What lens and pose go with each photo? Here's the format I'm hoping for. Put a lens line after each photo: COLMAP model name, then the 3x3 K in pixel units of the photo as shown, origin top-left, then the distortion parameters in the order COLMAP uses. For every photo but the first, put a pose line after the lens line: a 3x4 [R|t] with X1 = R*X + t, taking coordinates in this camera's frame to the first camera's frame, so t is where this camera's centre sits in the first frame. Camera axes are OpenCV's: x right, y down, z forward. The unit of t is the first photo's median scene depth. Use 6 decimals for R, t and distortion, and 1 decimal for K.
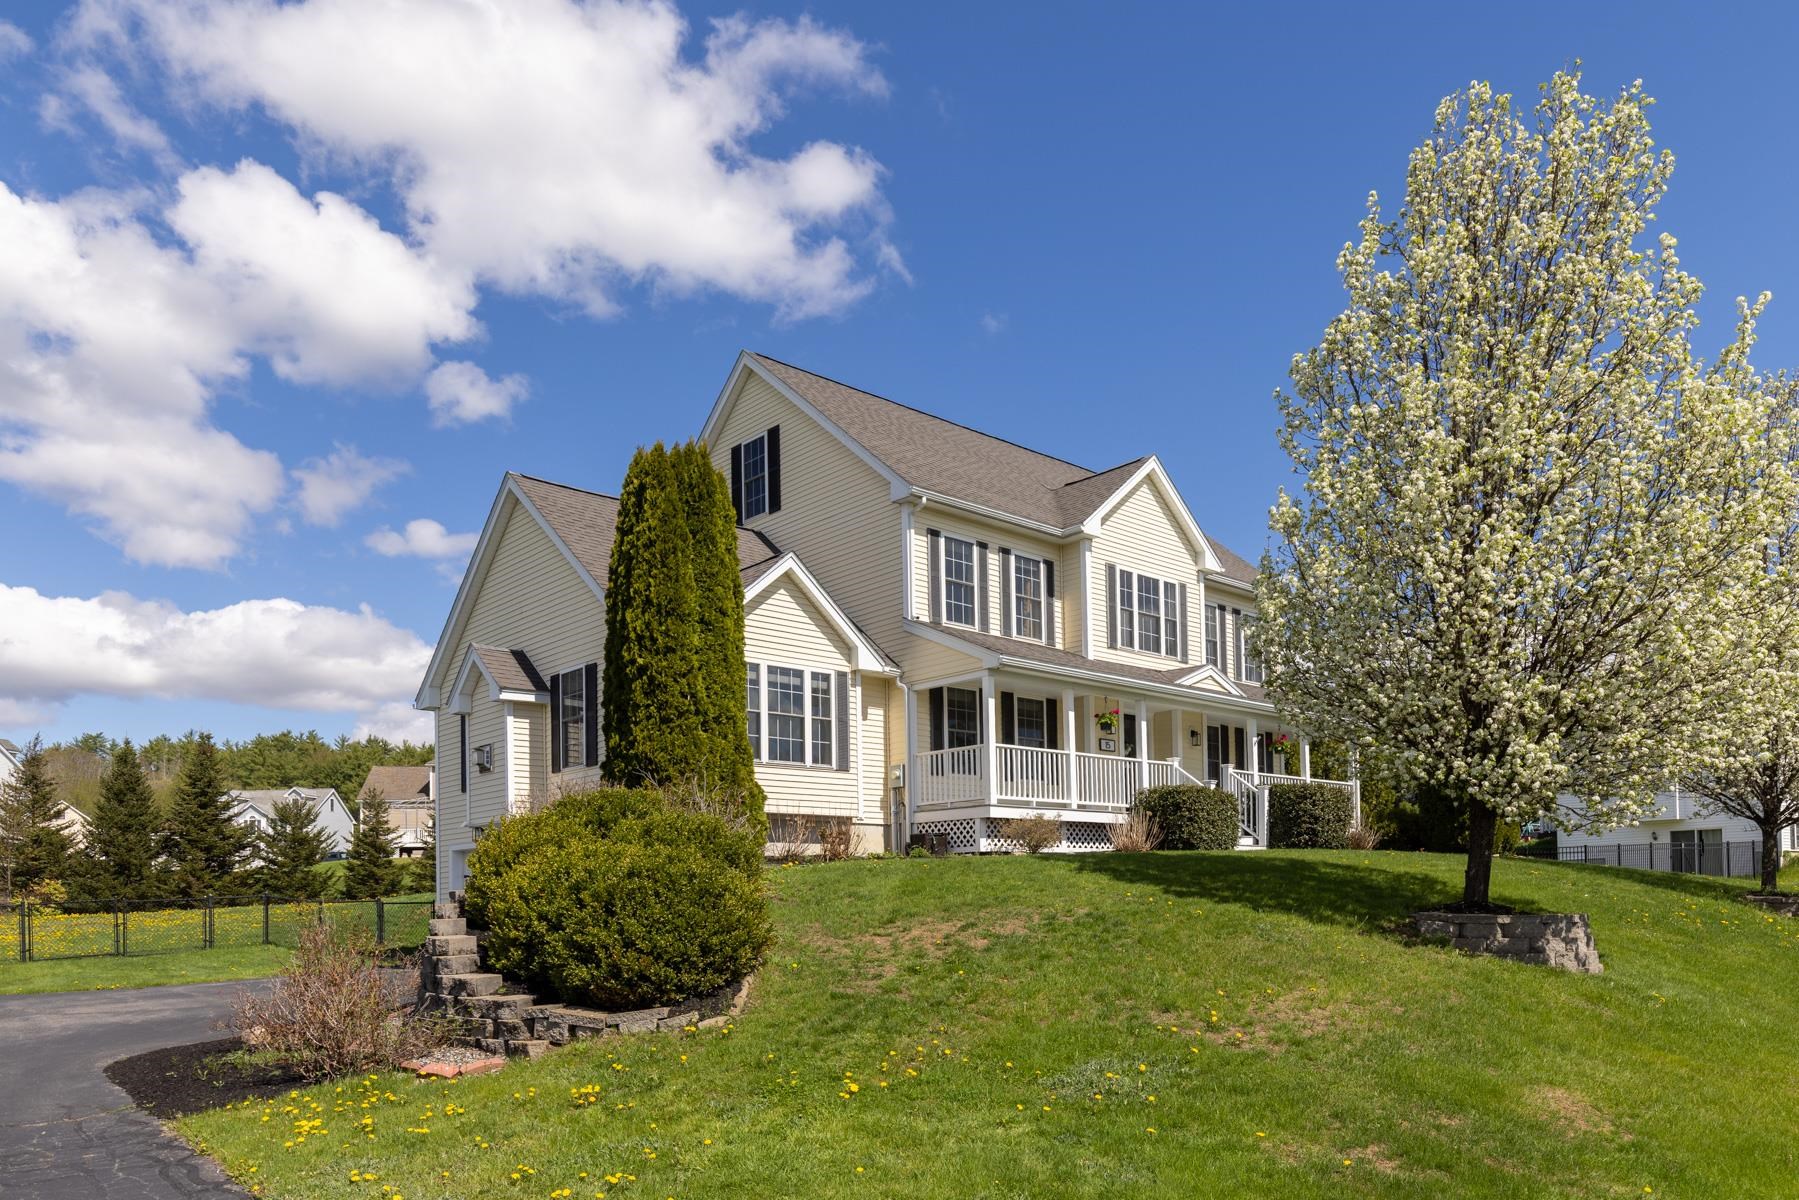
lens RADIAL K [[1200.4, 0, 900.0], [0, 1200.4, 791.8], [0, 0, 1]] dist [0.027767, 0.005966]
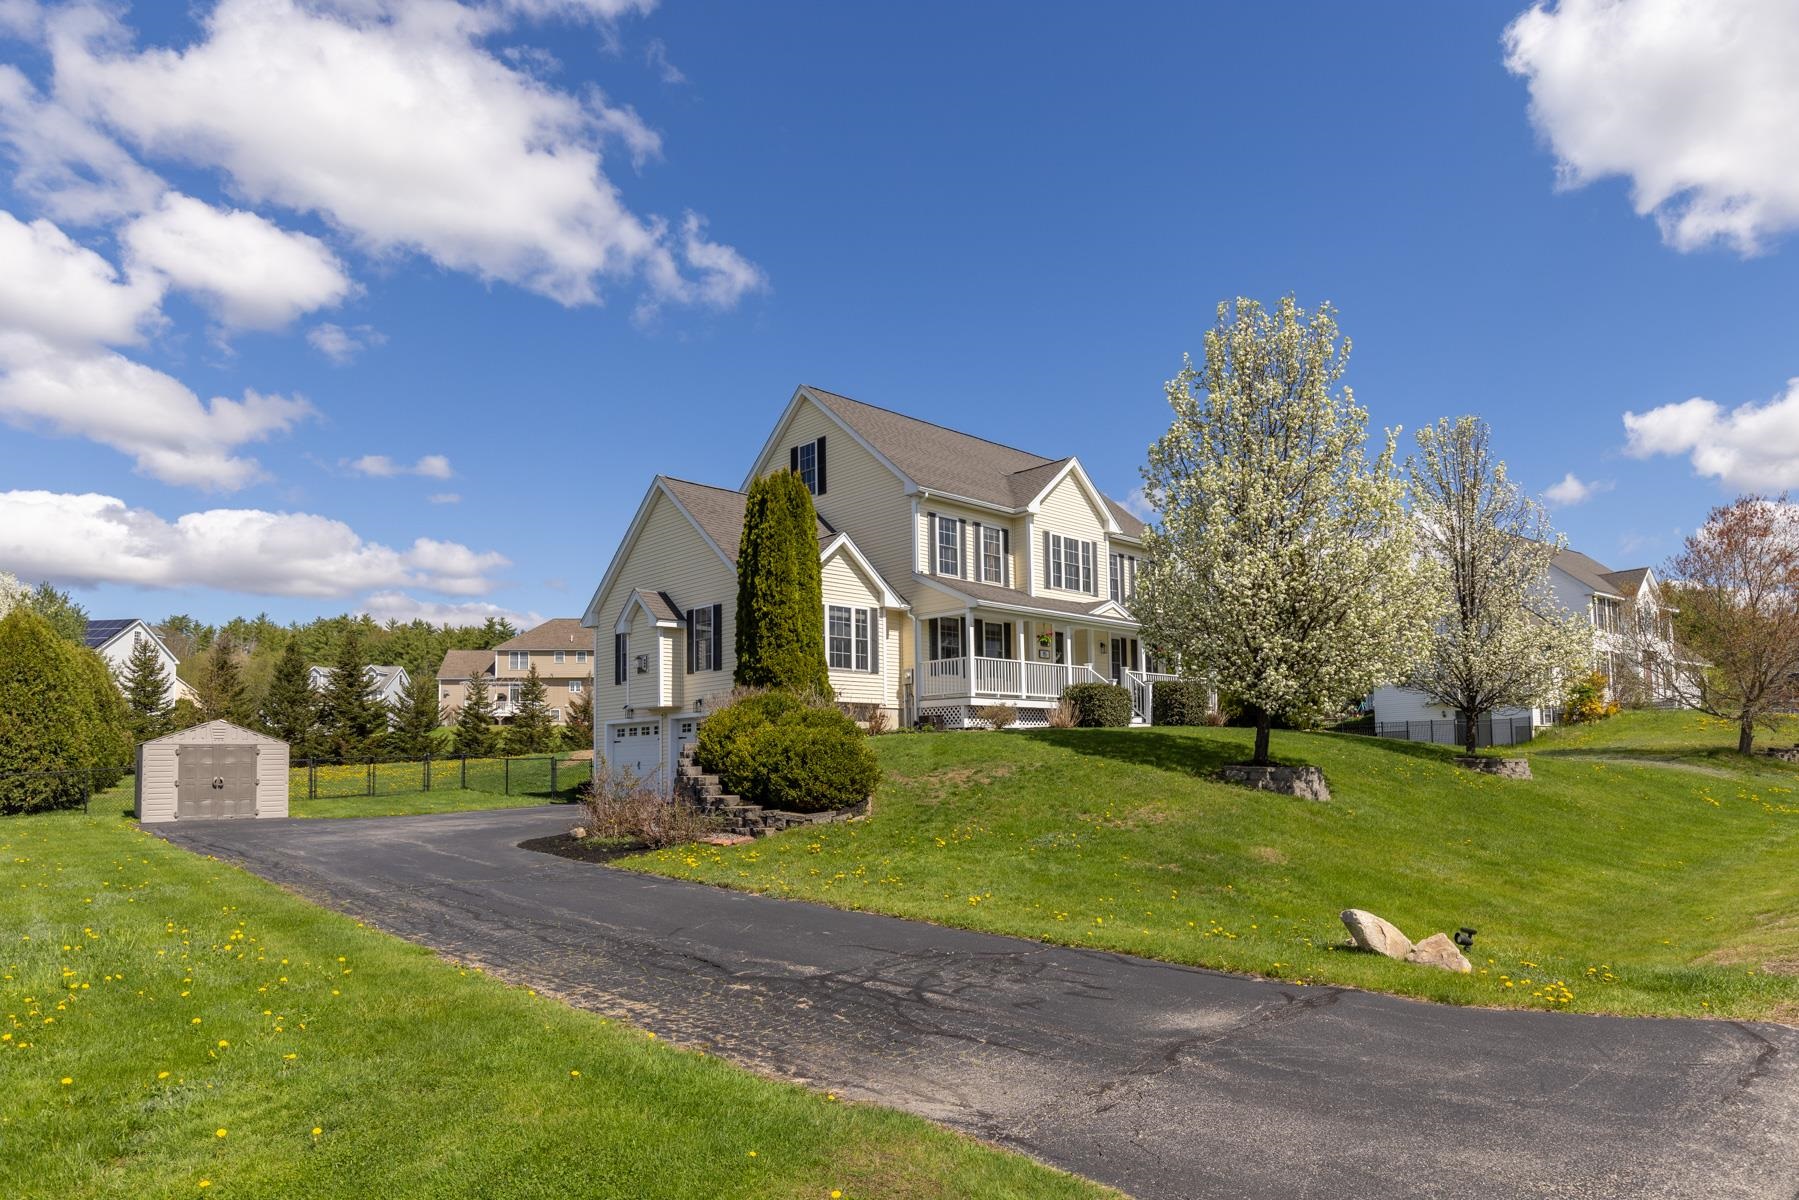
lens RADIAL K [[1097.7, 0, 917.2], [0, 1097.7, 562.7], [0, 0, 1]] dist [-0.007026, 0.001039]
pose [[0.997631, 0.015314, 0.067071, -0.084913], [-0.009094, 0.995710, -0.092082, -0.028216], [-0.068193, 0.091254, 0.993490, -0.380572]]
